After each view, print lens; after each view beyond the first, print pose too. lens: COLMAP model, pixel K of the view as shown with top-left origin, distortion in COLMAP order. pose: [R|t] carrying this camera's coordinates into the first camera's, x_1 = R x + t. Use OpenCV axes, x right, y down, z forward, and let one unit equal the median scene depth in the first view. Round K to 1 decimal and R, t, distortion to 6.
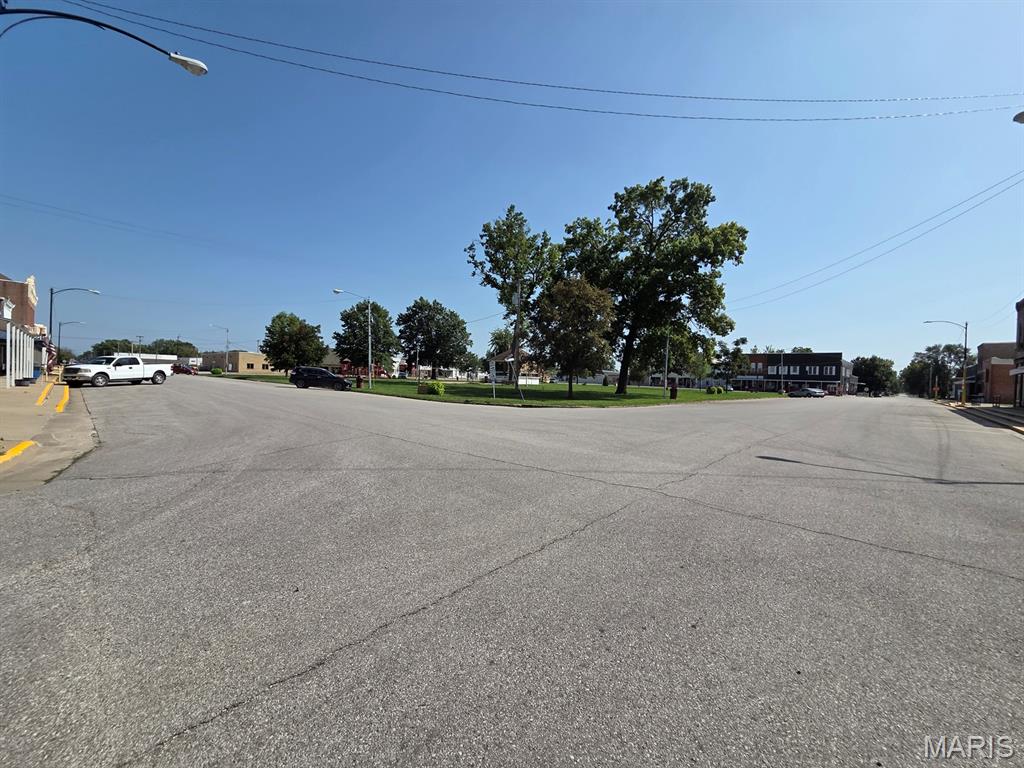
lens RADIAL K [[420.7, 0, 508.6], [0, 420.7, 385.1], [0, 0, 1]] dist [0.001908, 0.000175]
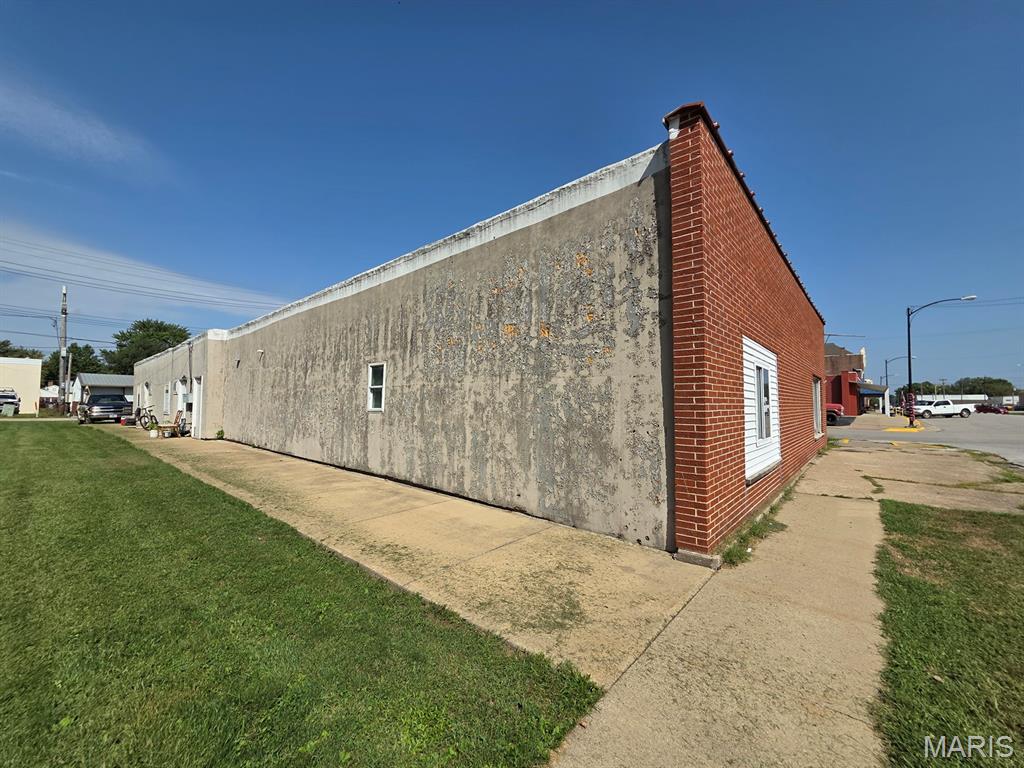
lens RADIAL K [[420.7, 0, 507.1], [0, 420.7, 383.8], [0, 0, 1]] dist [0.001908, 0.000175]
pose [[0.051864, -0.083600, -0.995149, 0.283255], [-0.019911, 0.996205, -0.084727, 0.018372], [0.998456, 0.024209, 0.050003, -0.339723]]
